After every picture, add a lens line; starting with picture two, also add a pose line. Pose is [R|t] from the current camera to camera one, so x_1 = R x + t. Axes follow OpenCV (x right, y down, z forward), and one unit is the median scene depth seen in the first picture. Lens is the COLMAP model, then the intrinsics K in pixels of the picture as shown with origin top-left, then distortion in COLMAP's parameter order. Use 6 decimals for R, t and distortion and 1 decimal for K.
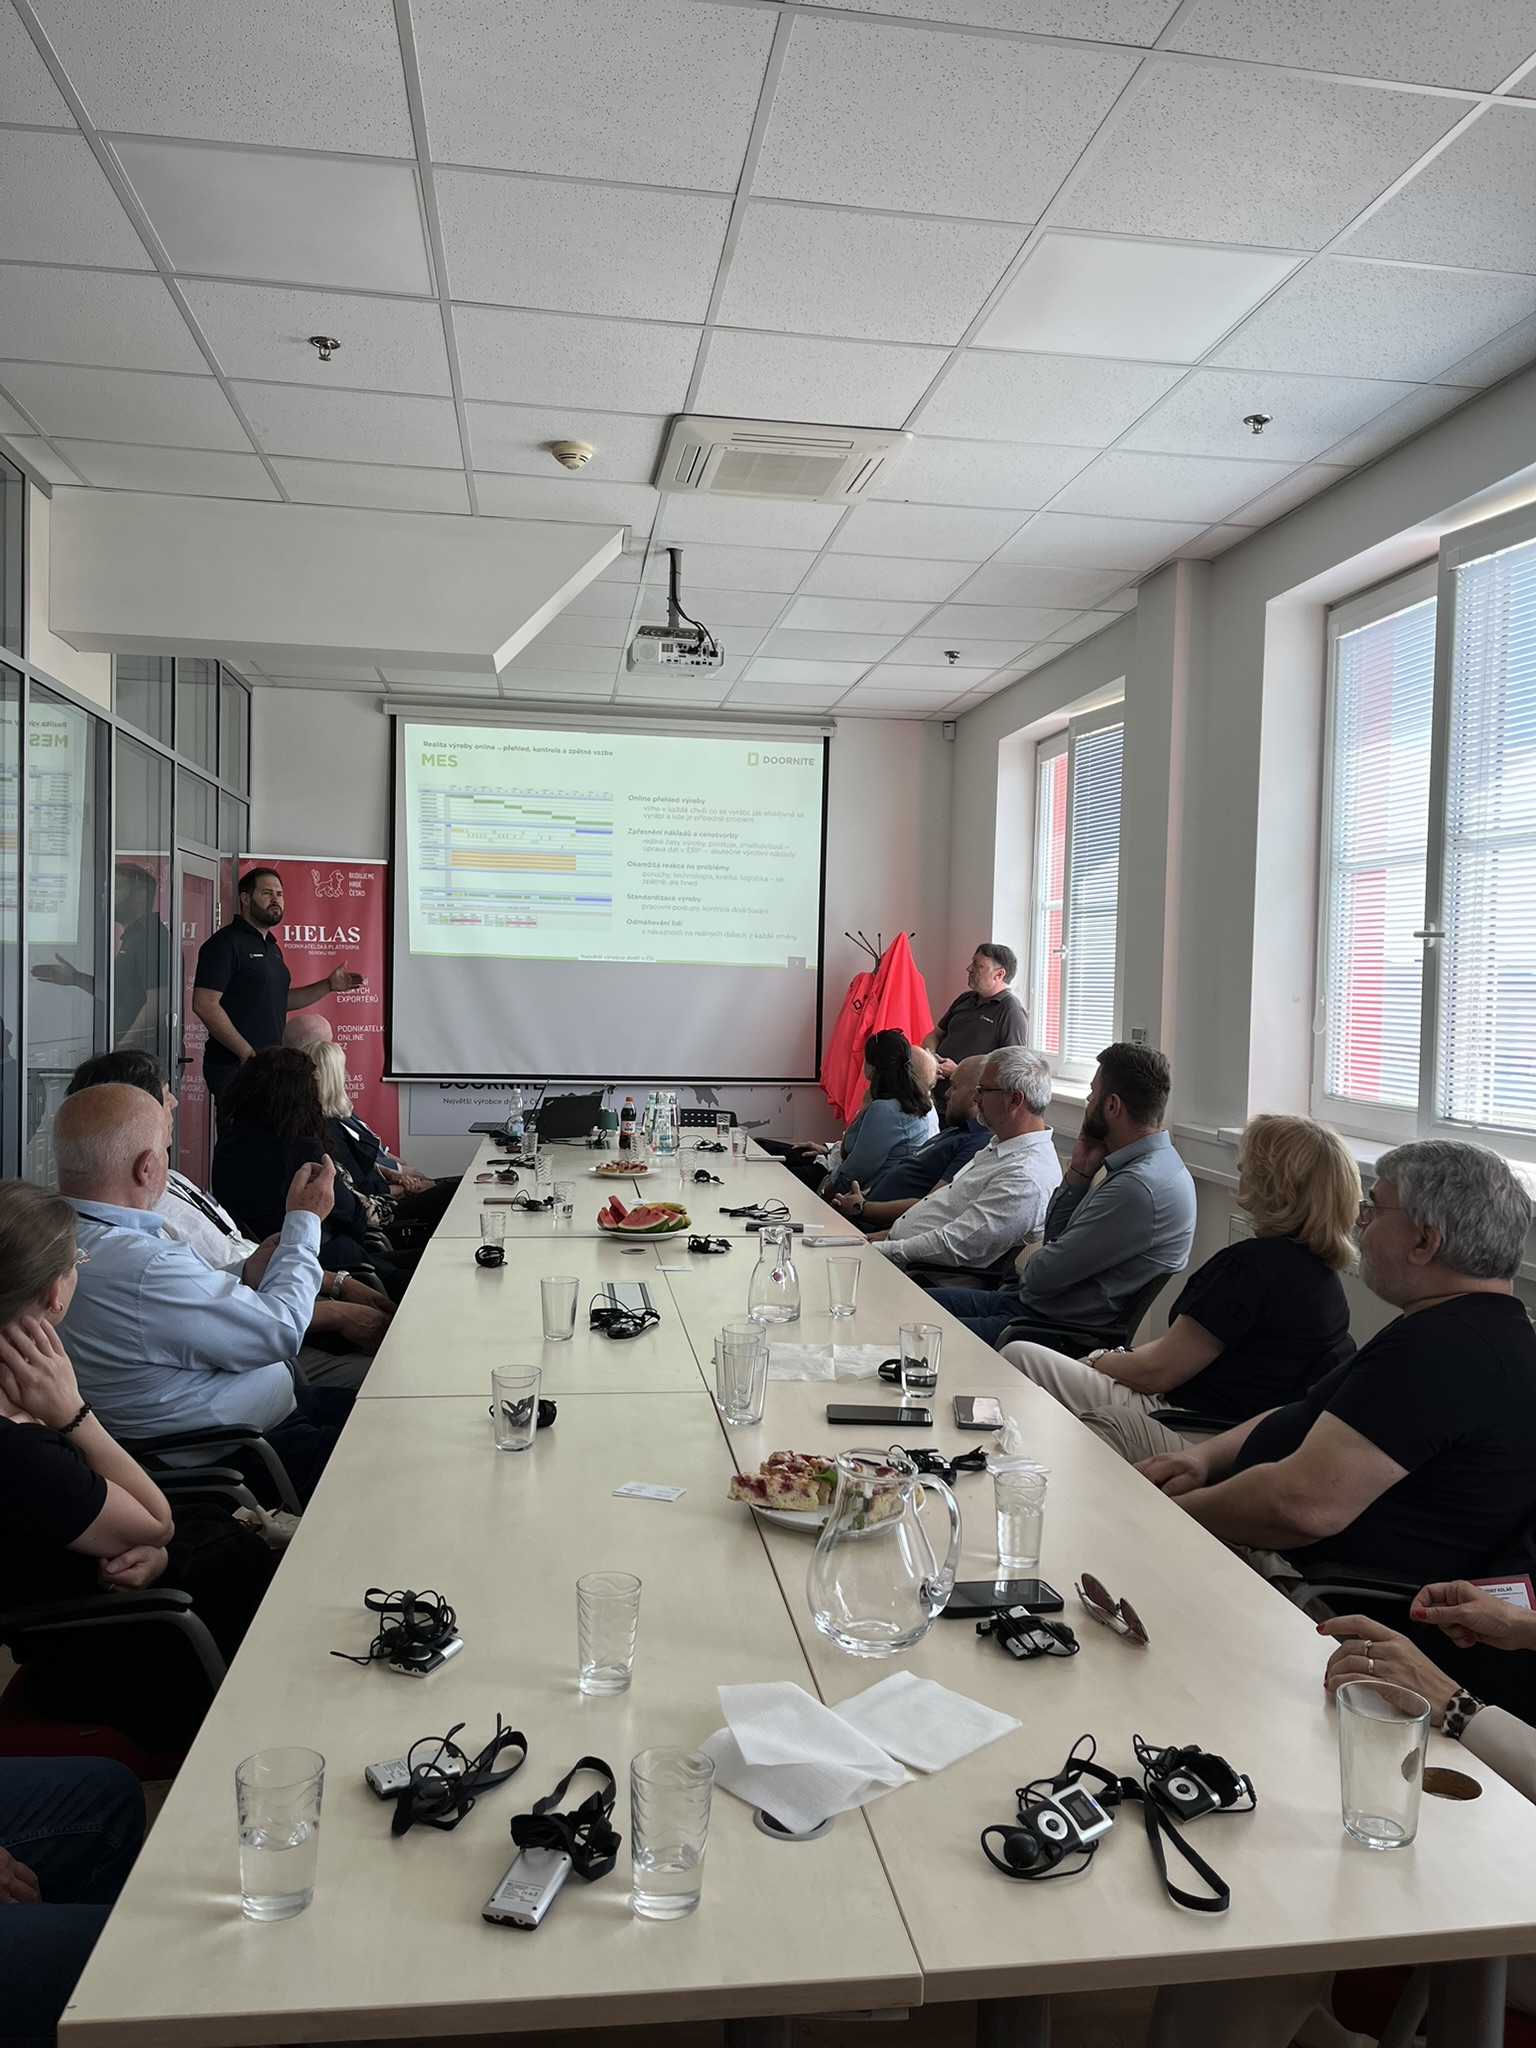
lens RADIAL K [[1572.2, 0, 808.9], [0, 1572.2, 1026.3], [0, 0, 1]] dist [0.084503, -0.143038]
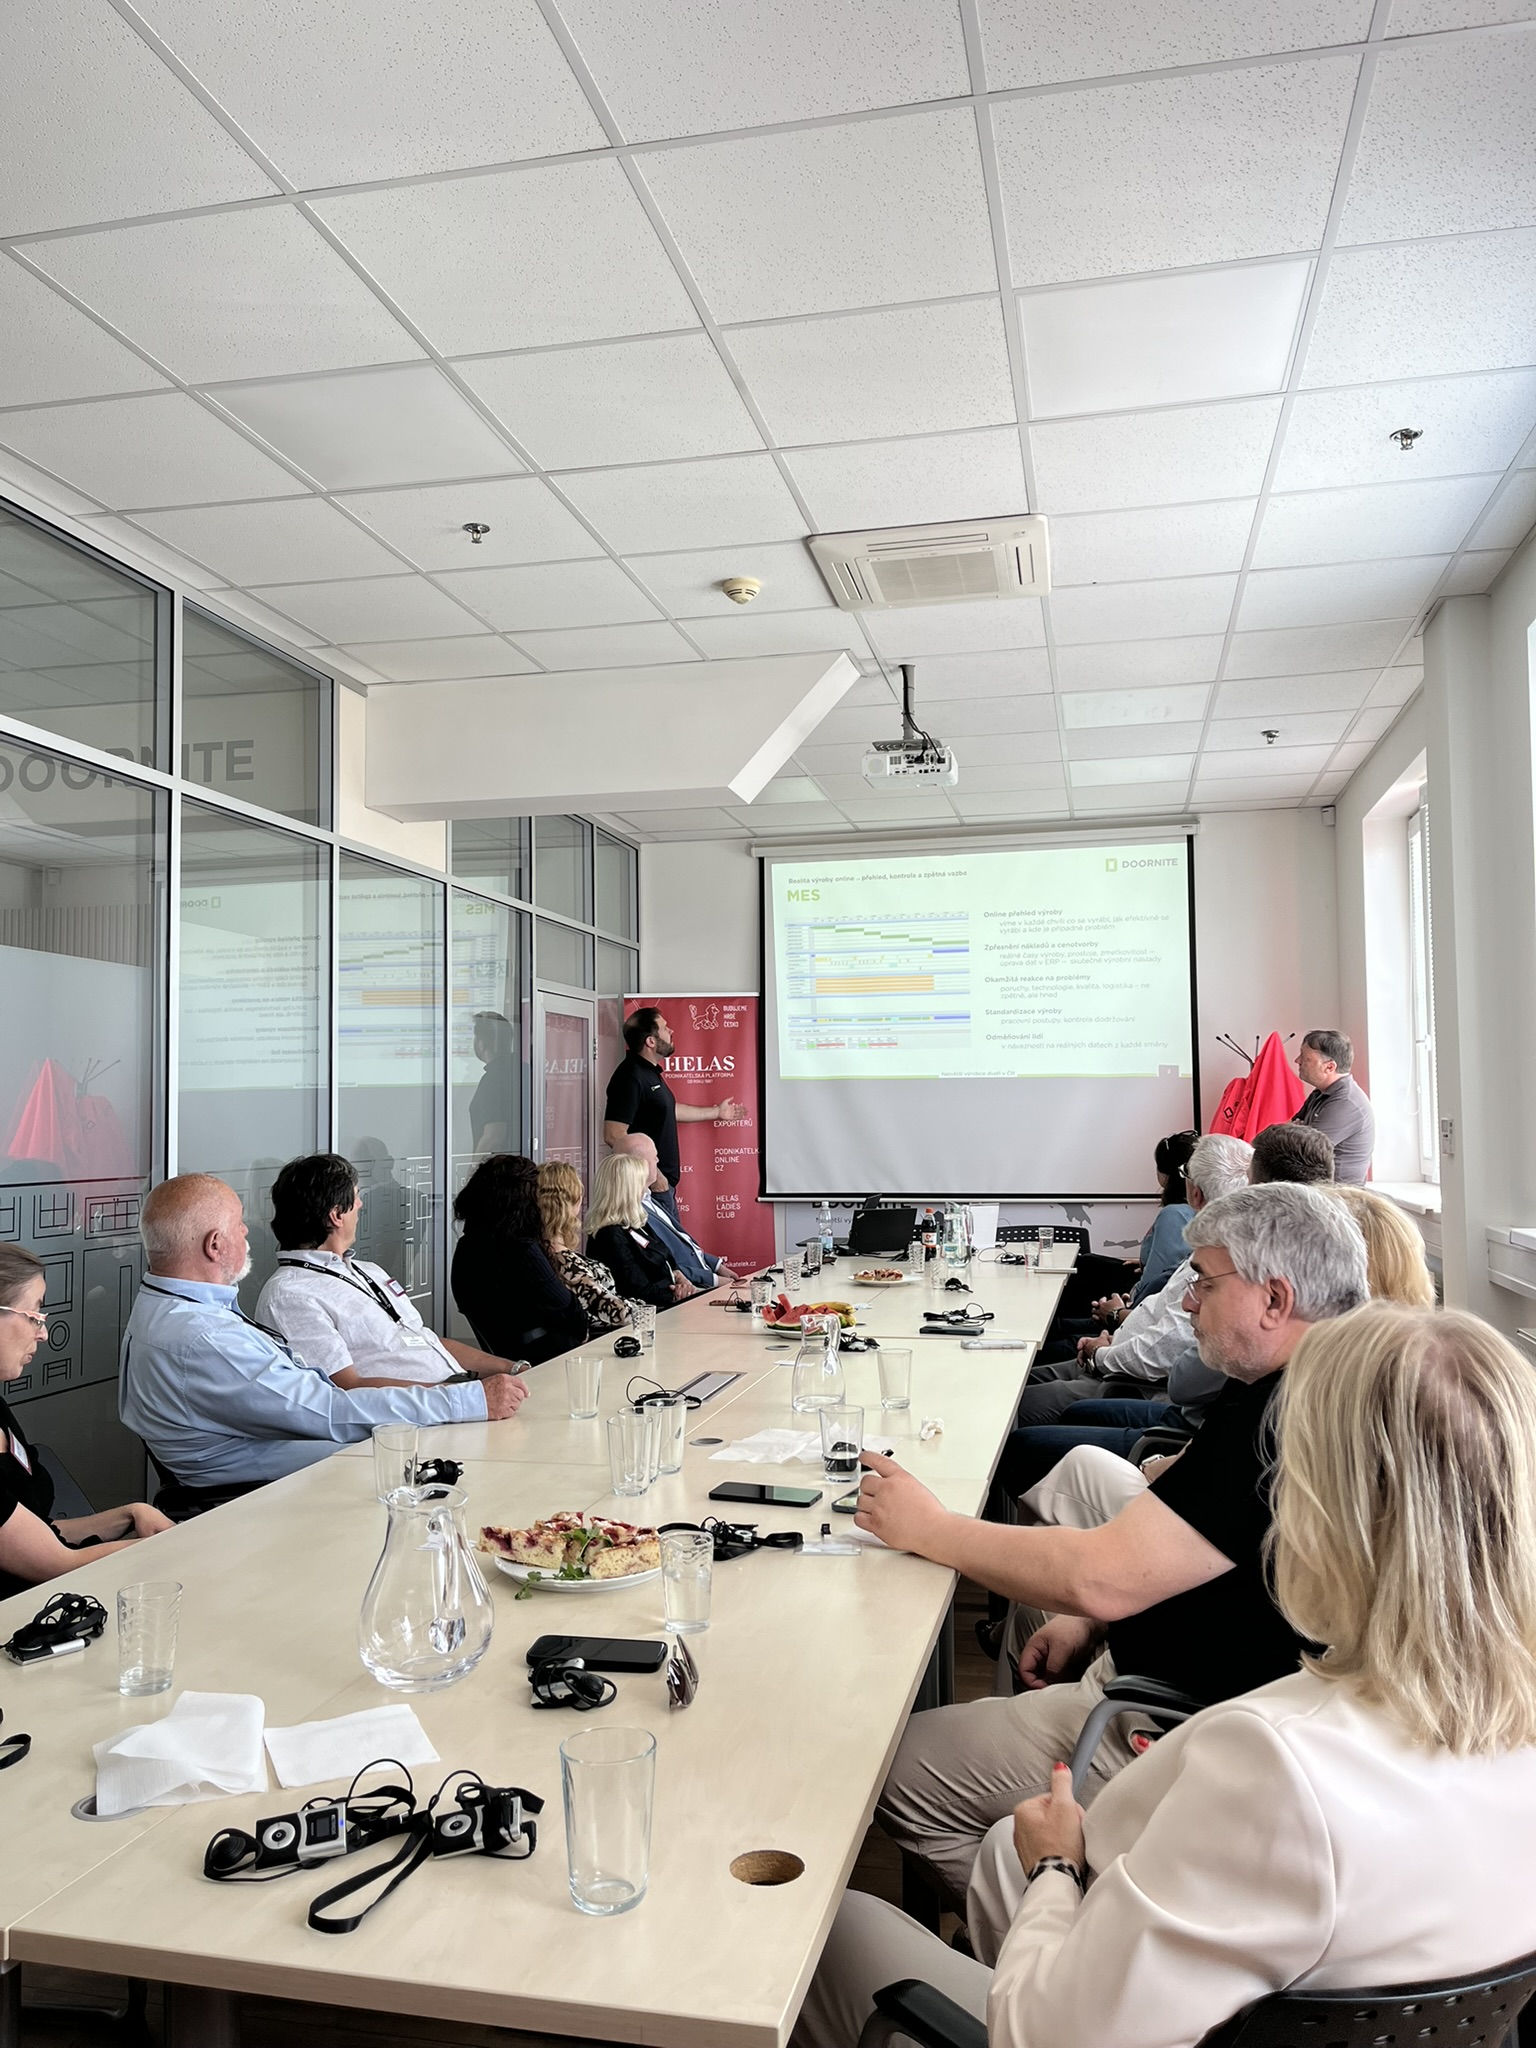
lens RADIAL K [[1578.3, 0, 778.0], [0, 1578.3, 1021.3], [0, 0, 1]] dist [0.098559, -0.134471]
pose [[0.931785, -0.057449, -0.358436, 0.127199], [0.025171, 0.995246, -0.094081, 0.014980], [0.362137, 0.078641, 0.928802, 0.021540]]
